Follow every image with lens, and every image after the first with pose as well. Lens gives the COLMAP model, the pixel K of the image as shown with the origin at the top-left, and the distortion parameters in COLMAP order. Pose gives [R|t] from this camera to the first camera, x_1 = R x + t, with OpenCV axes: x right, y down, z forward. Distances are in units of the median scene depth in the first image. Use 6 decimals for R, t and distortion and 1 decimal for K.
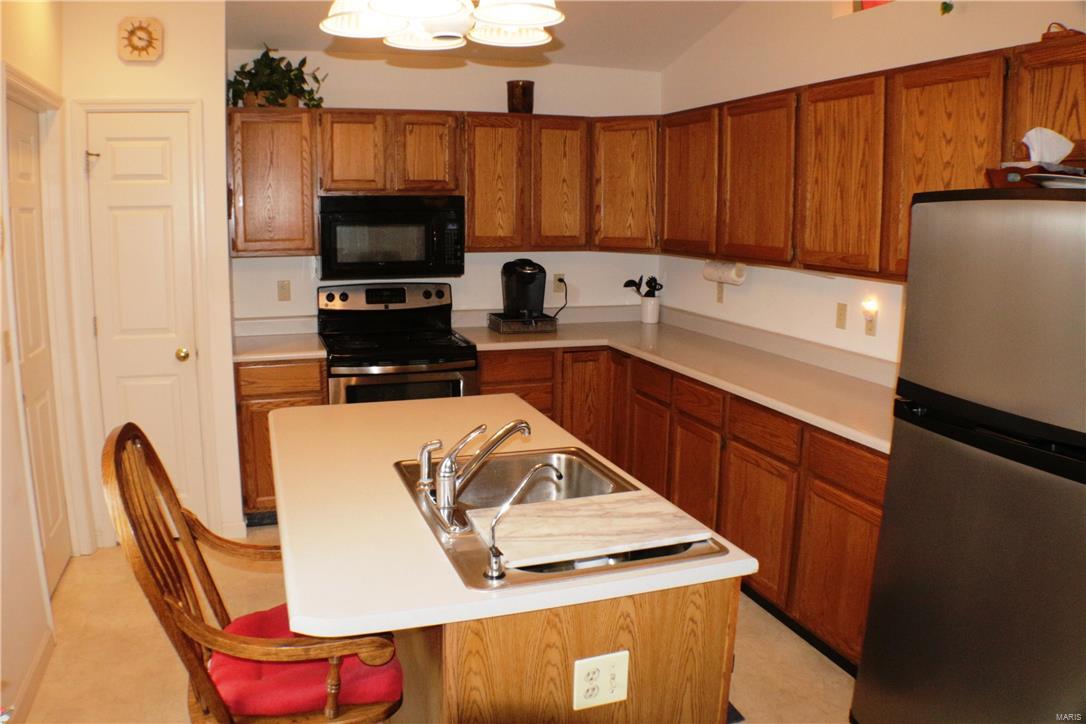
lens RADIAL K [[810.6, 0, 543.0], [0, 810.6, 362.0], [0, 0, 1]] dist [-0.228567, 0.089506]
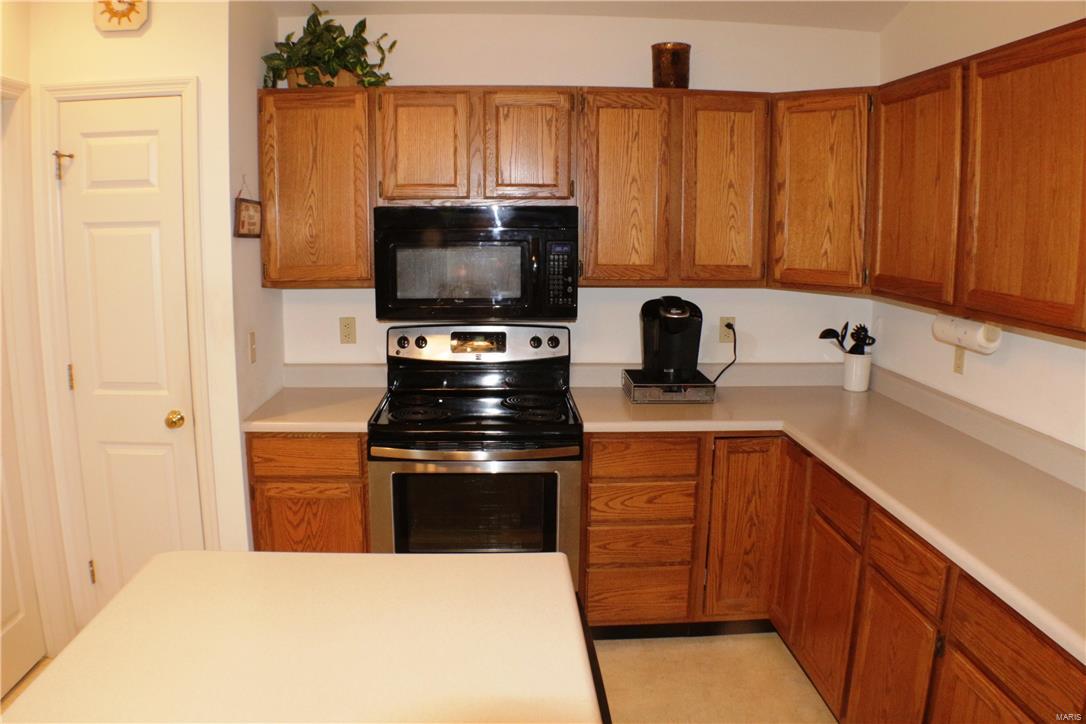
lens RADIAL K [[810.6, 0, 543.0], [0, 810.6, 362.0], [0, 0, 1]] dist [-0.228567, 0.089506]
pose [[0.958131, 0.045456, -0.282700, 0.074843], [-0.048629, 0.998808, -0.004215, -0.067145], [0.282171, 0.017786, 0.959199, 0.319921]]
